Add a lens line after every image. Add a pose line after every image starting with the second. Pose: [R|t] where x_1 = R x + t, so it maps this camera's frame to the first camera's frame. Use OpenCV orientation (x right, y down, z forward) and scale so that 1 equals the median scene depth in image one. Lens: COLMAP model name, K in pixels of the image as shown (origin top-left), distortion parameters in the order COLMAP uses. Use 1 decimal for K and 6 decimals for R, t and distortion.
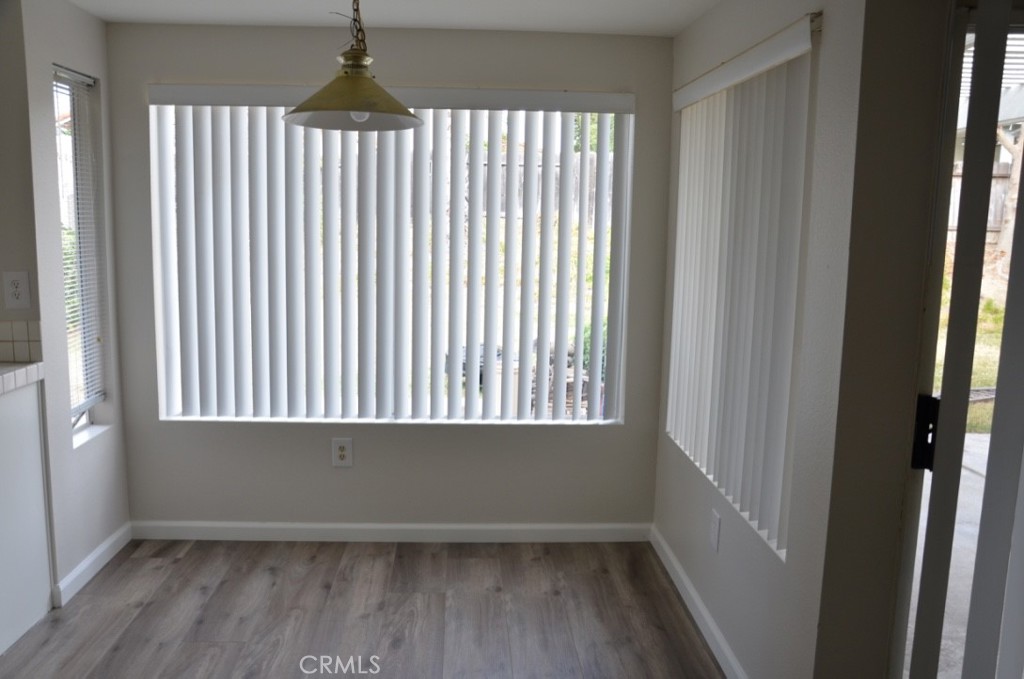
lens RADIAL K [[860.8, 0, 507.6], [0, 860.8, 351.8], [0, 0, 1]] dist [-0.123302, 0.139669]
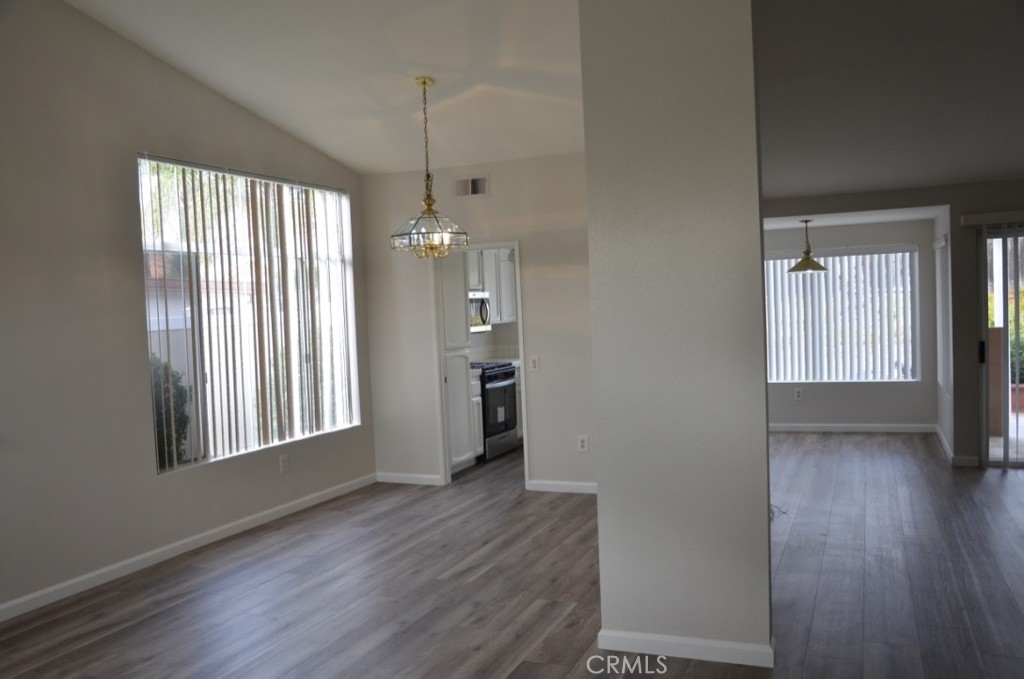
lens RADIAL K [[860.8, 0, 507.6], [0, 860.8, 351.8], [0, 0, 1]] dist [-0.123302, 0.139669]
pose [[0.896162, -0.036462, -0.442227, 0.147236], [-0.006021, 0.995527, -0.094283, 0.235817], [0.443687, 0.087155, 0.891934, -1.613418]]
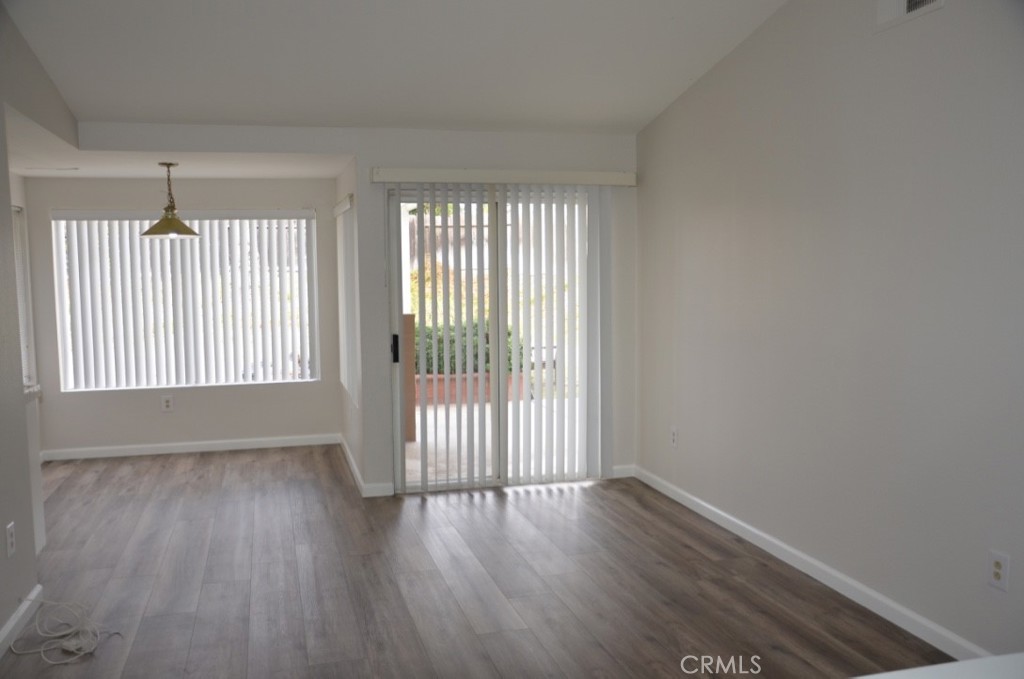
lens RADIAL K [[860.8, 0, 507.6], [0, 860.8, 351.8], [0, 0, 1]] dist [-0.123302, 0.139669]
pose [[0.975091, -0.050842, 0.215898, 0.135917], [0.062857, 0.996812, -0.049149, 0.143659], [-0.212711, 0.061496, 0.975178, -0.960188]]
